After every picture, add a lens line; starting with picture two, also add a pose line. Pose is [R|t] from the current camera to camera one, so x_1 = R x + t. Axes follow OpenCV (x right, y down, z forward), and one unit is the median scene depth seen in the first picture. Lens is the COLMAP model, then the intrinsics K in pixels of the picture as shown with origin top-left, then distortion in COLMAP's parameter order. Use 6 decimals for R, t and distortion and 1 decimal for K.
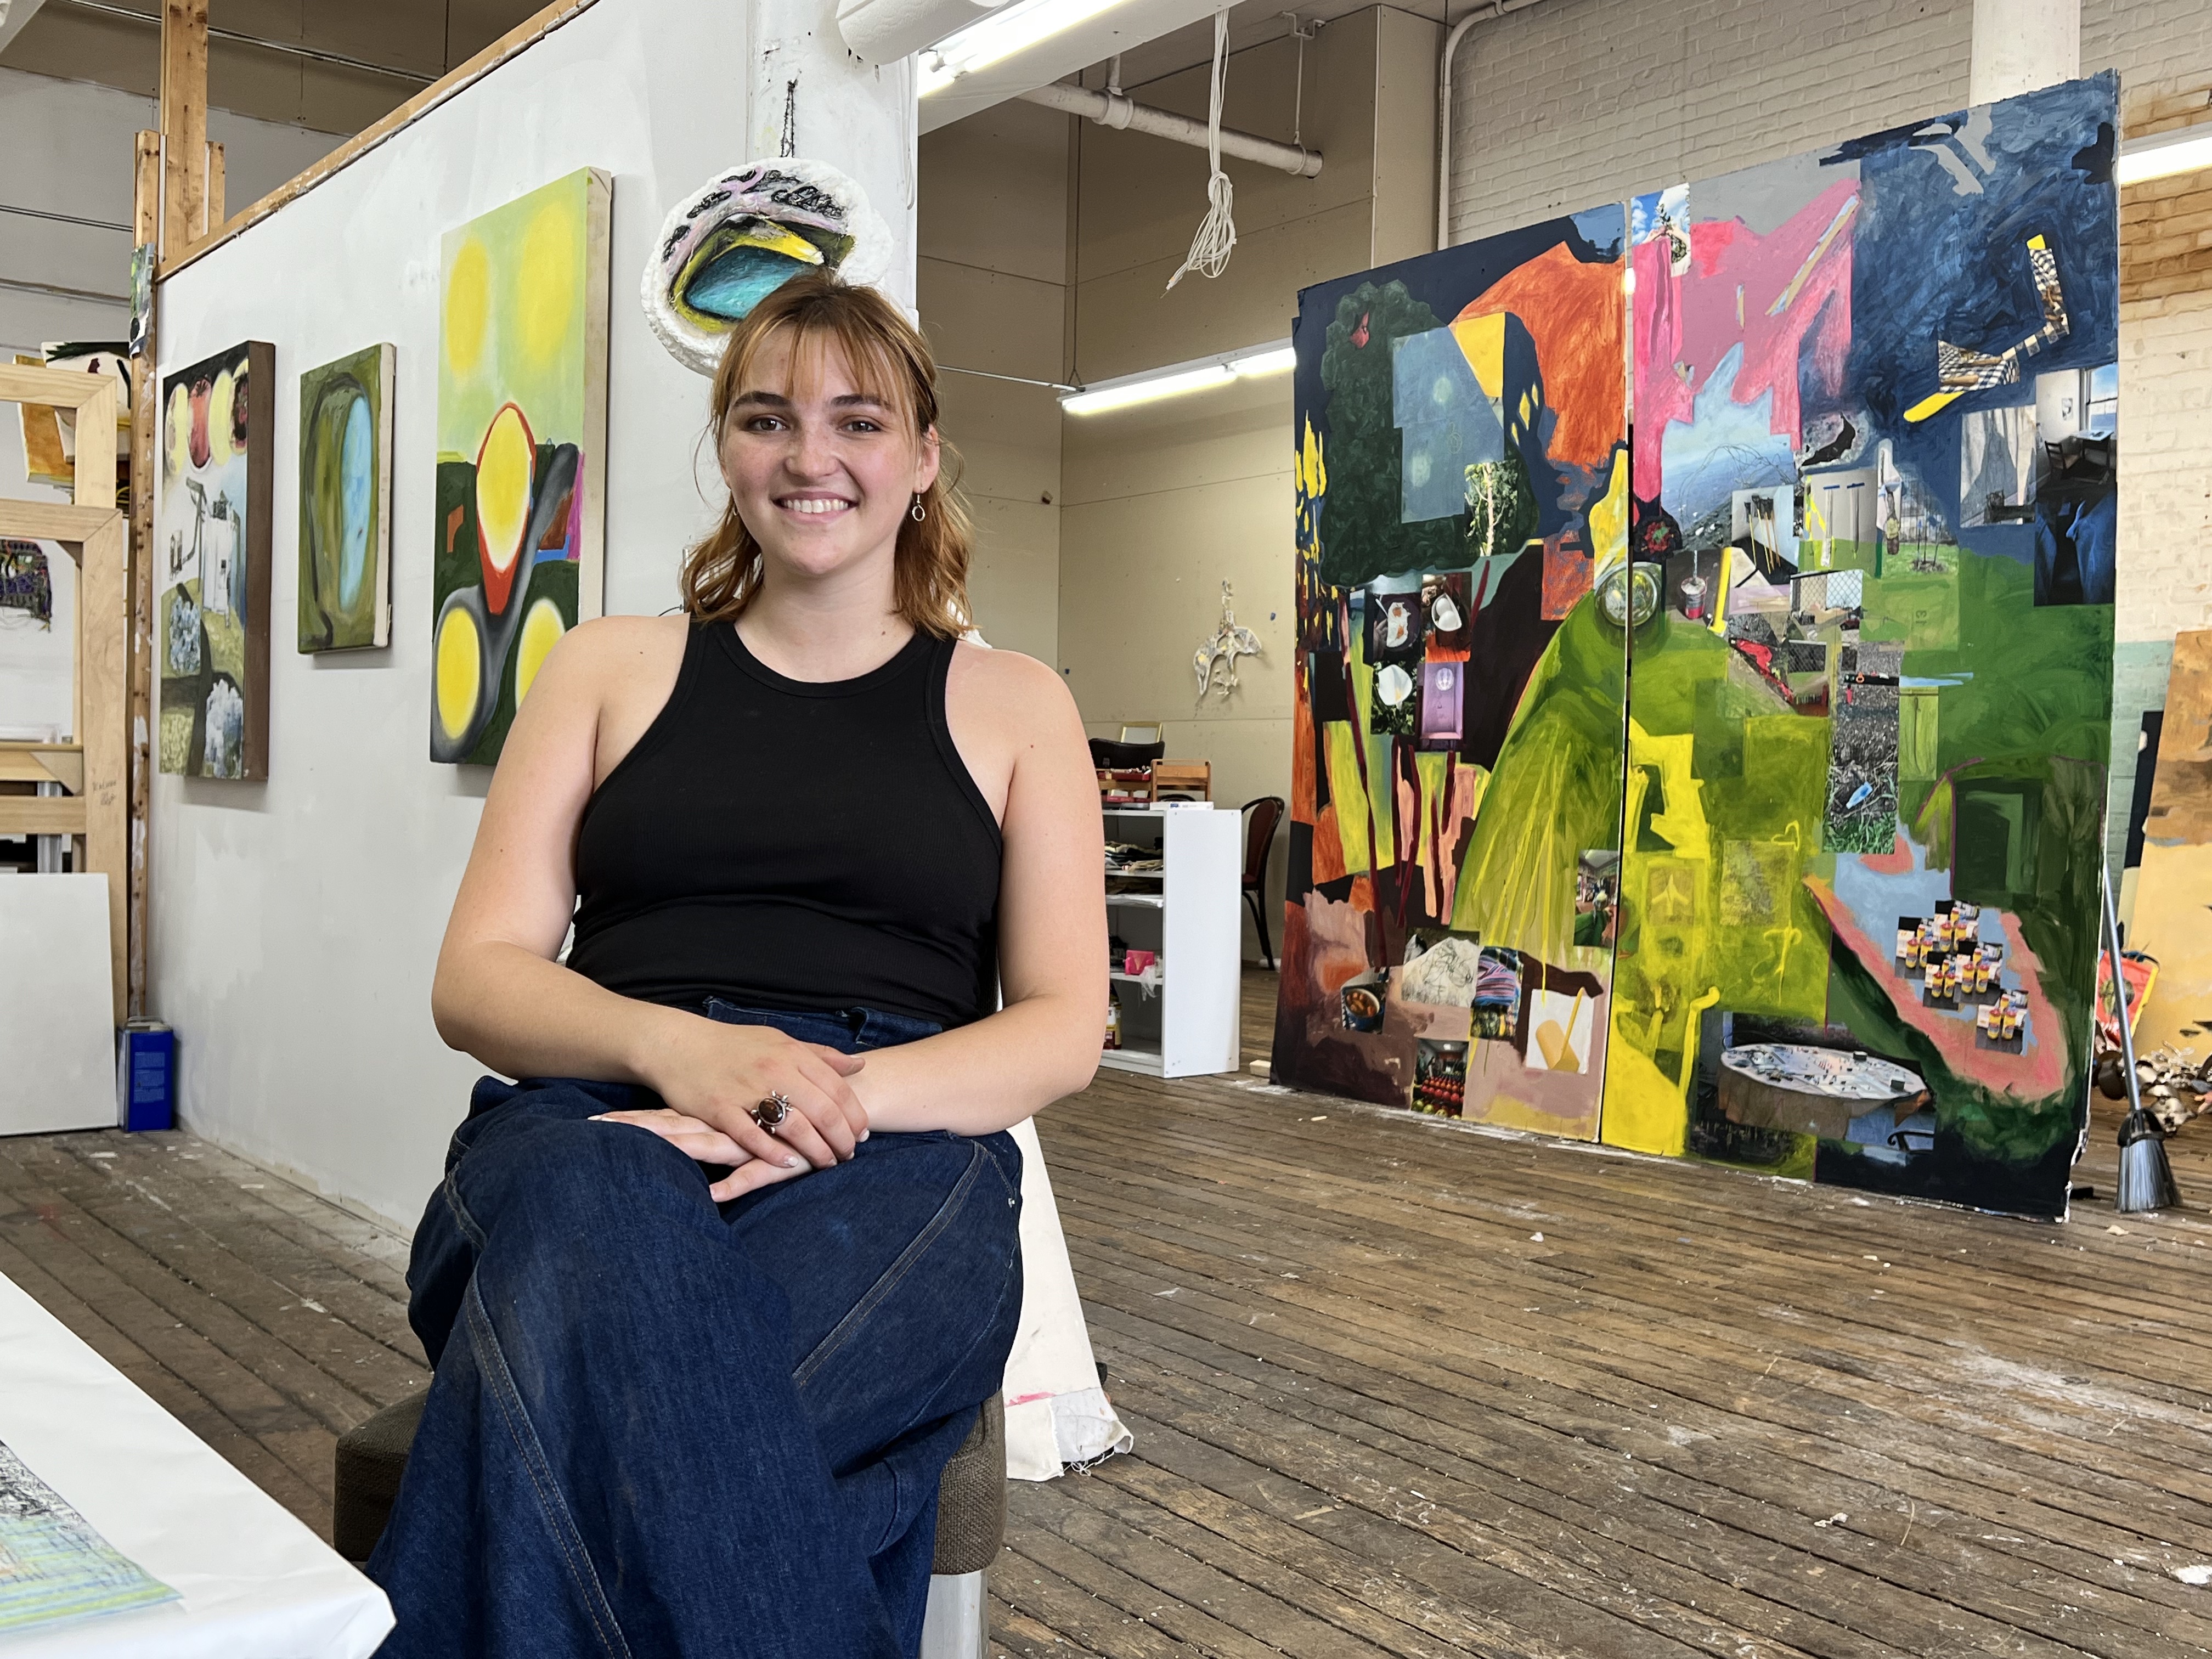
lens RADIAL K [[2251.9, 0, 1106.0], [0, 2251.9, 829.5], [0, 0, 1]] dist [0.116246, -0.370131]
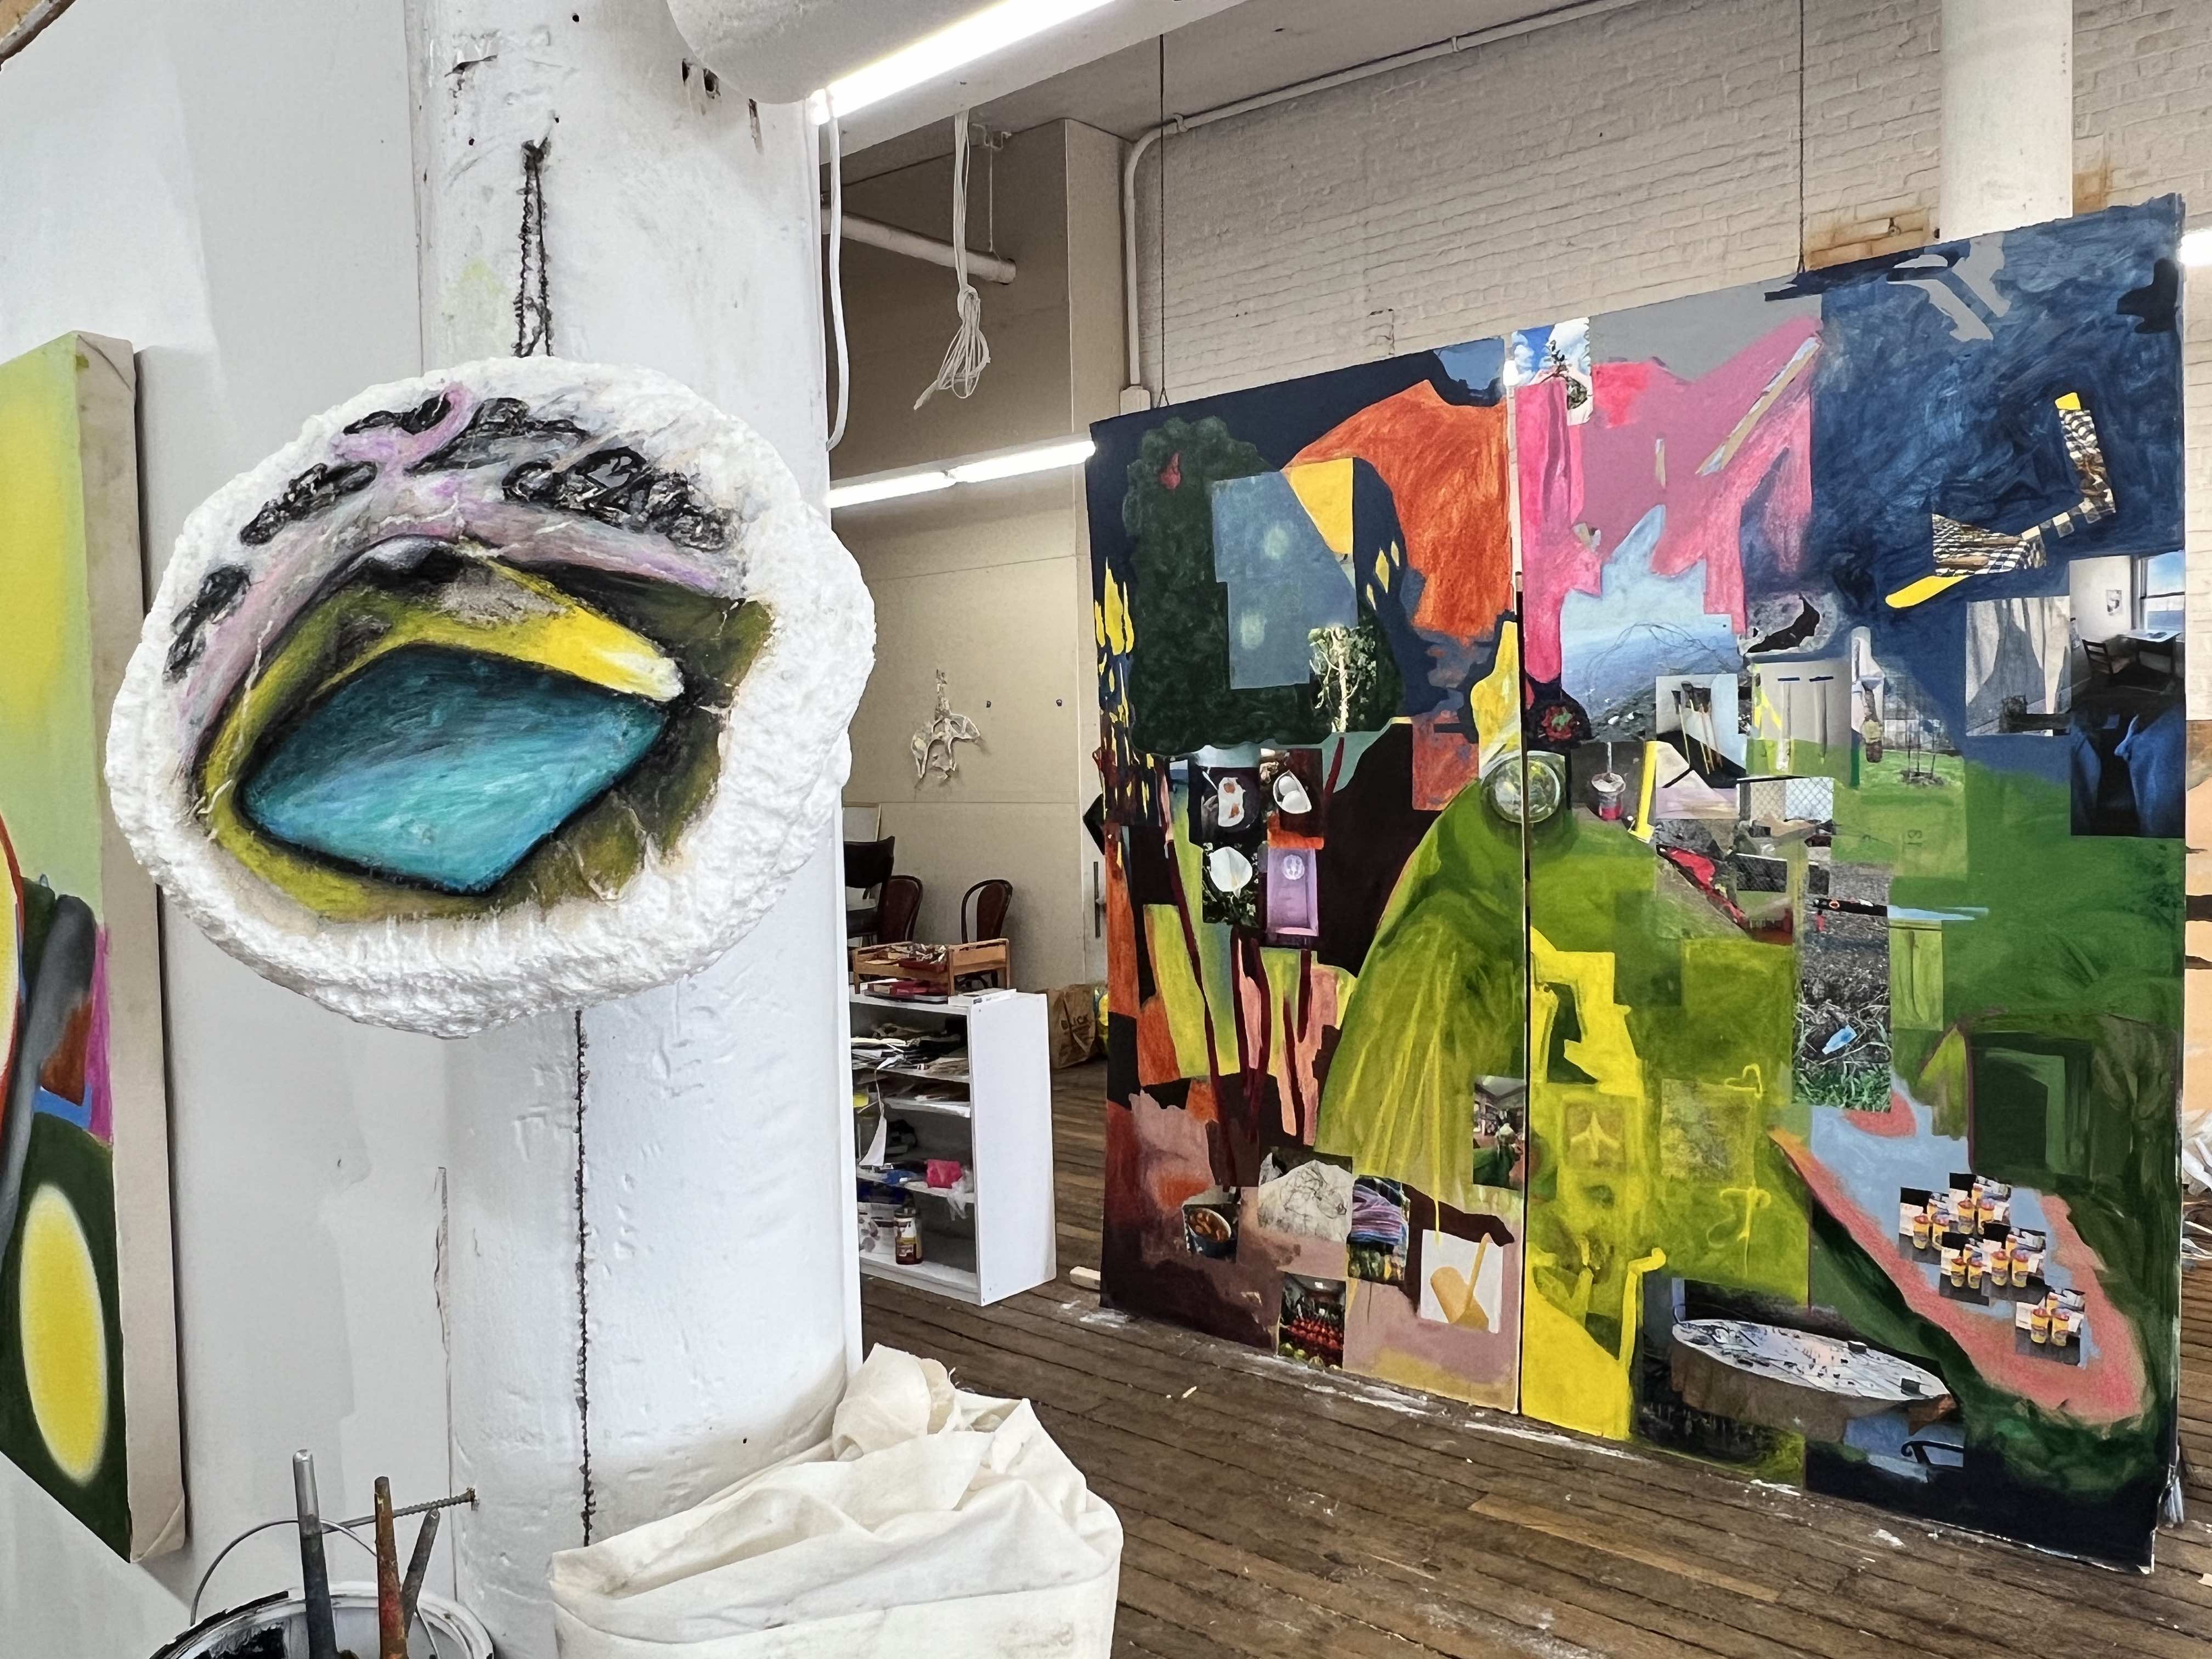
lens RADIAL K [[1731.7, 0, 1106.0], [0, 1731.7, 829.5], [0, 0, 1]] dist [0.008806, -0.051313]
pose [[0.979808, -0.050598, 0.193434, -0.061509], [0.044115, 0.998316, 0.037681, -0.127869], [-0.195015, -0.028387, 0.980389, 0.400829]]
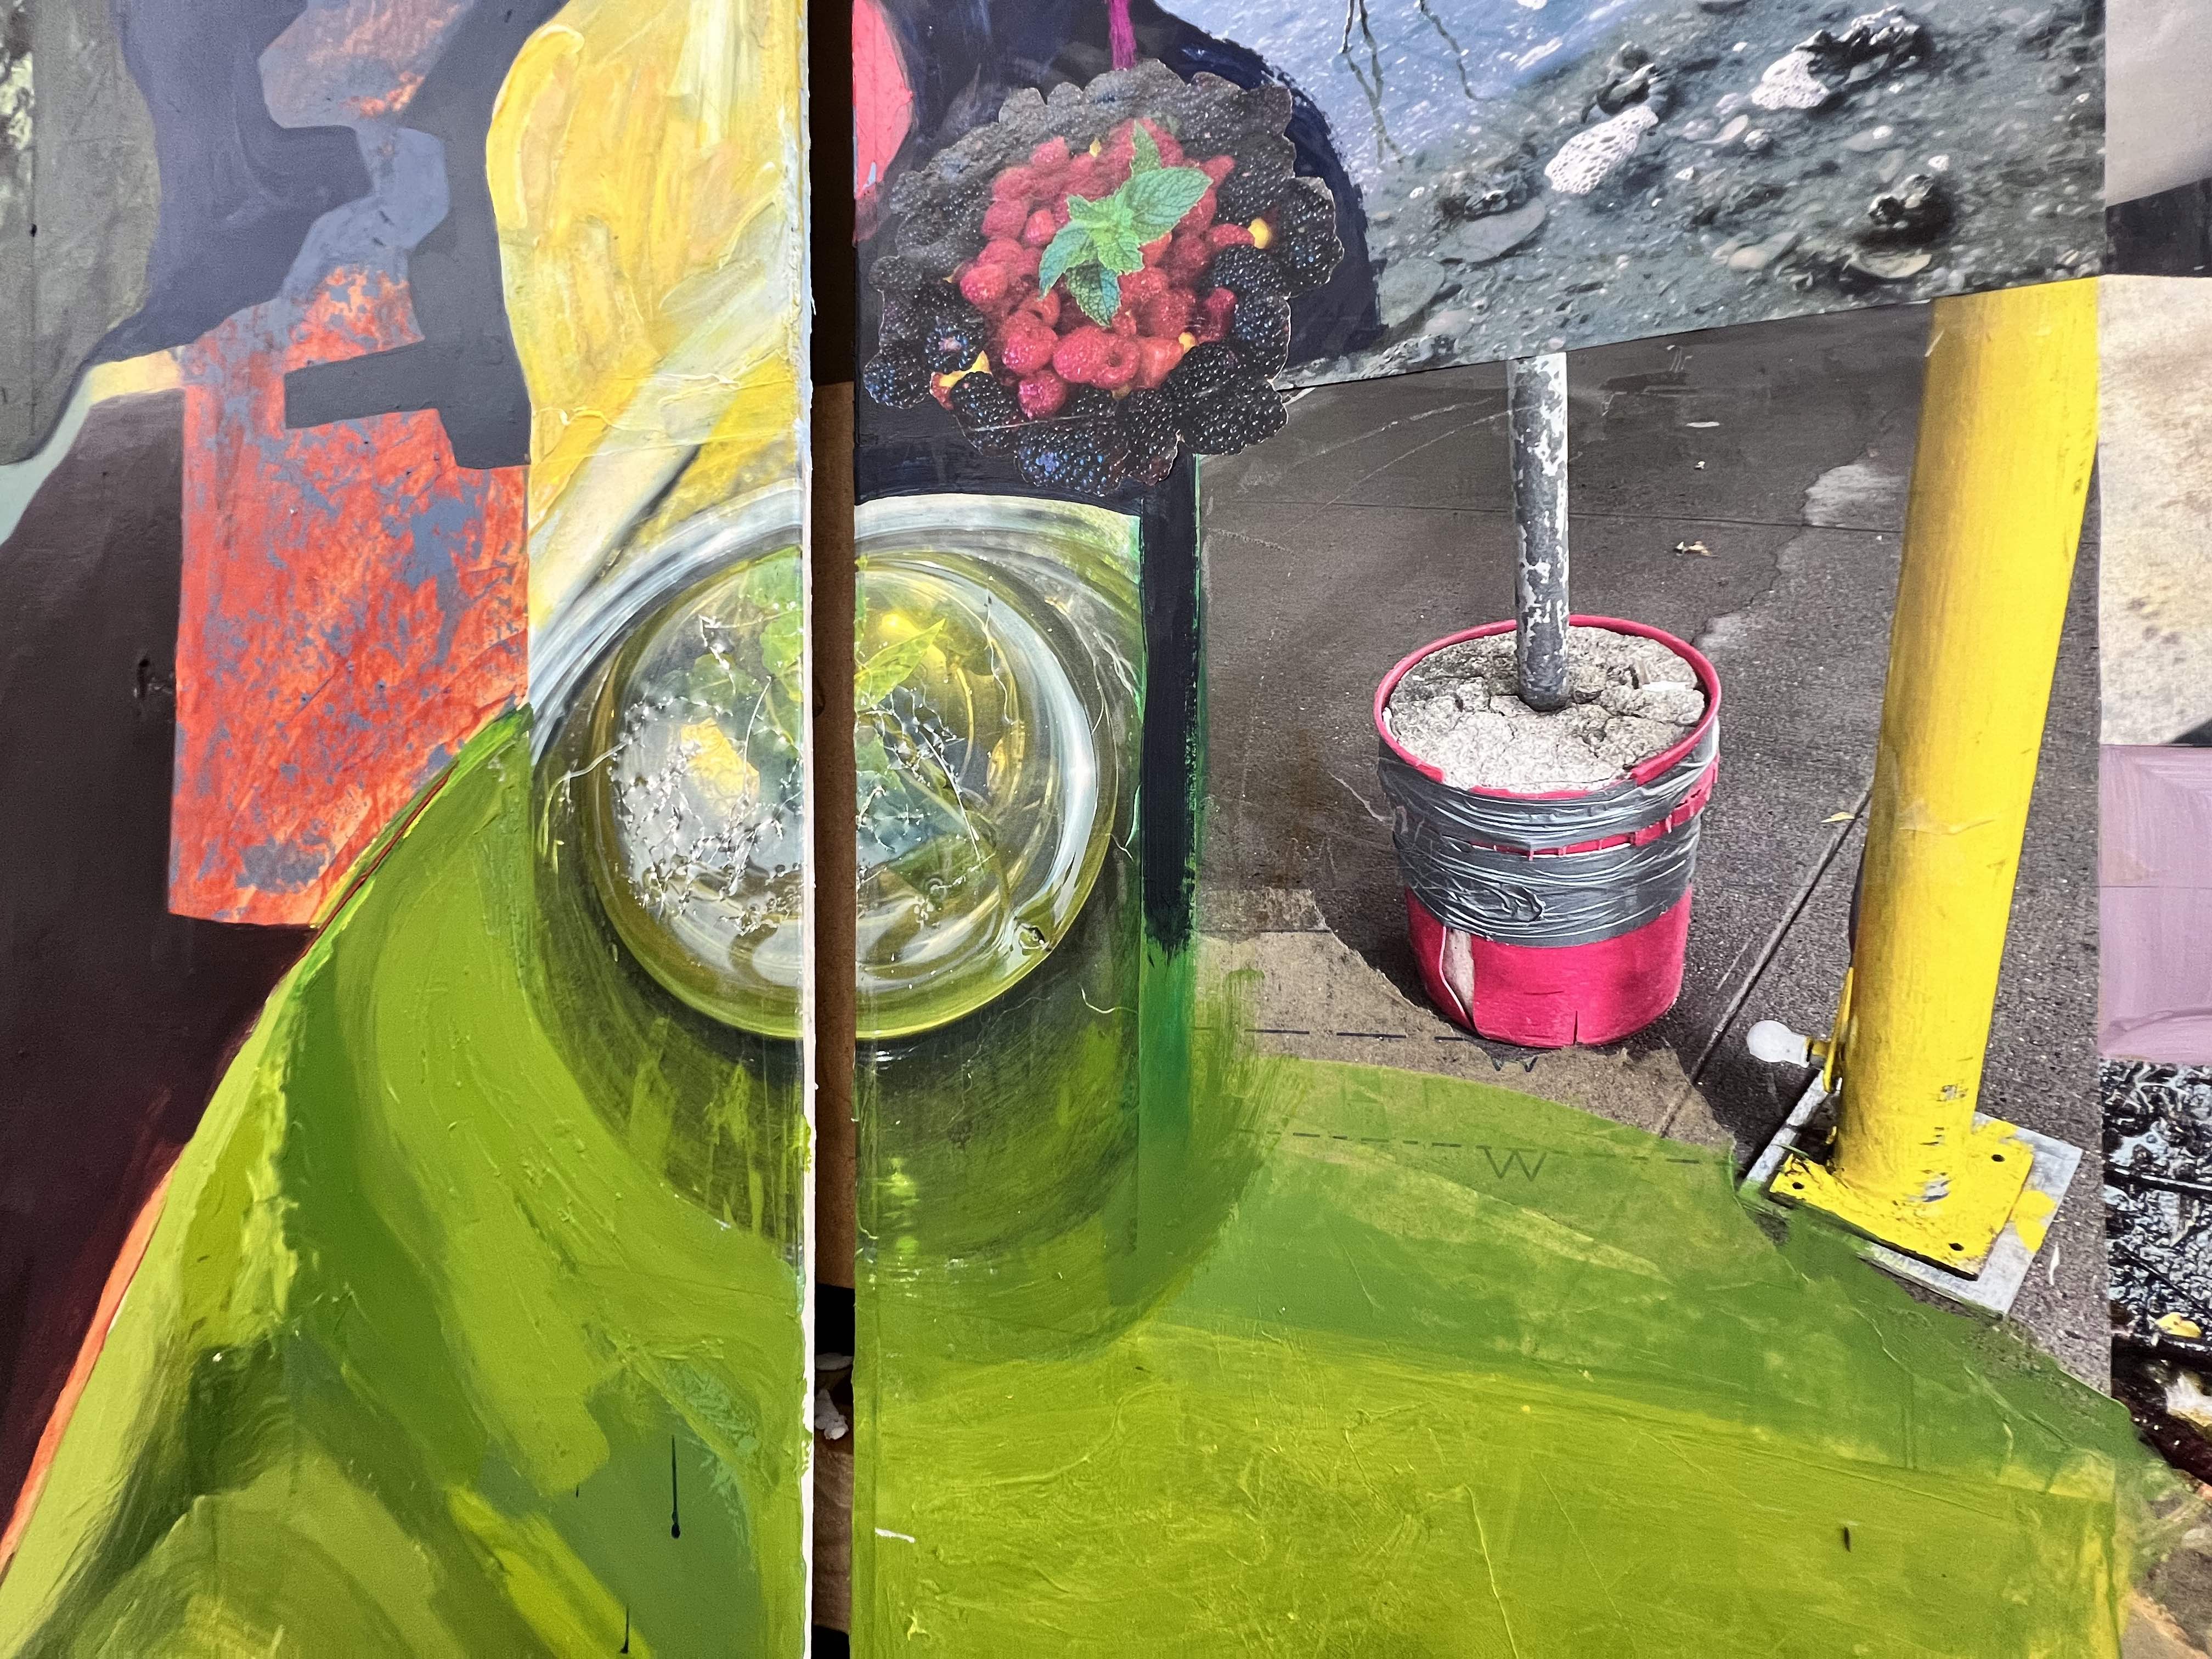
lens RADIAL K [[890.0, 0, 1106.0], [0, 890.0, 829.5], [0, 0, 1]] dist [-0.000152, -0.000004]
pose [[0.820369, -0.003679, 0.571823, 0.231073], [0.019205, 0.999592, -0.021121, -0.105963], [-0.571512, 0.028309, 0.820105, 1.018940]]
